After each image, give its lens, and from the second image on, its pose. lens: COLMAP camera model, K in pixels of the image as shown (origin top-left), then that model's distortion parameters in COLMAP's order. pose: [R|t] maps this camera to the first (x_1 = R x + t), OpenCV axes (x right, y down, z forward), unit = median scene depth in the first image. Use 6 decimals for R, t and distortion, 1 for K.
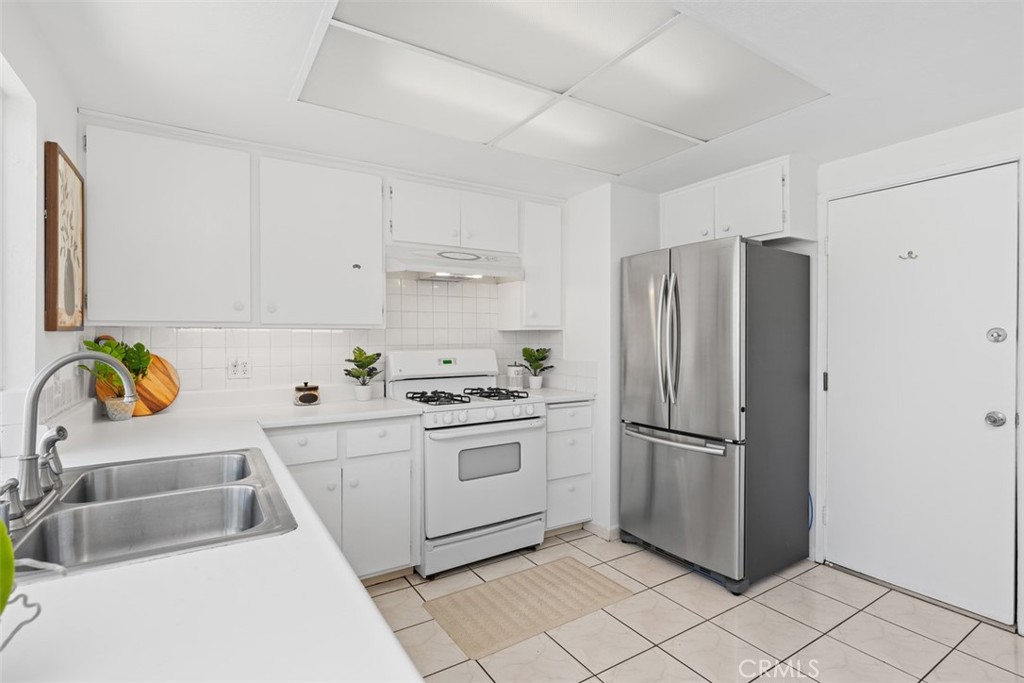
lens RADIAL K [[494.8, 0, 512.0], [0, 494.8, 341.5], [0, 0, 1]] dist [-0.004094, 0.000010]
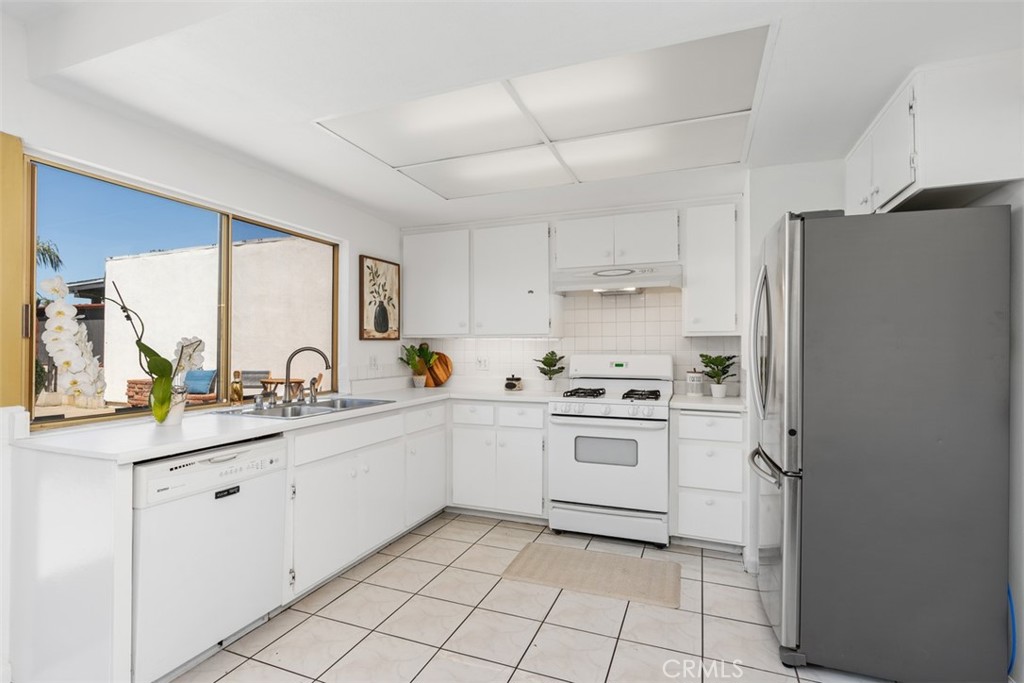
lens RADIAL K [[481.5, 0, 510.5], [0, 481.5, 349.0], [0, 0, 1]] dist [-0.000218, 0.000119]
pose [[0.591230, 0.003195, -0.806497, 0.677904], [-0.010470, 0.999938, -0.003715, 0.011401], [0.806435, 0.010641, 0.591227, 0.151100]]
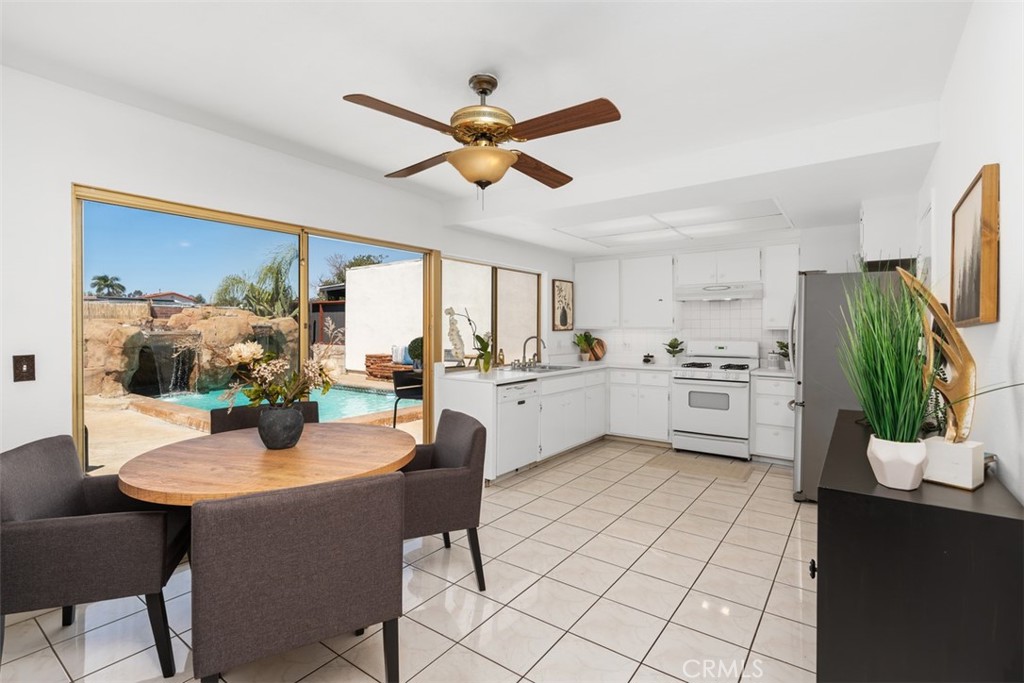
lens RADIAL K [[473.1, 0, 519.9], [0, 473.1, 331.6], [0, 0, 1]] dist [-0.002521, -0.000123]
pose [[0.379588, 0.006771, -0.925131, 1.245155], [-0.012400, 0.999921, 0.002231, -0.012098], [0.925072, 0.010625, 0.379642, -0.312500]]
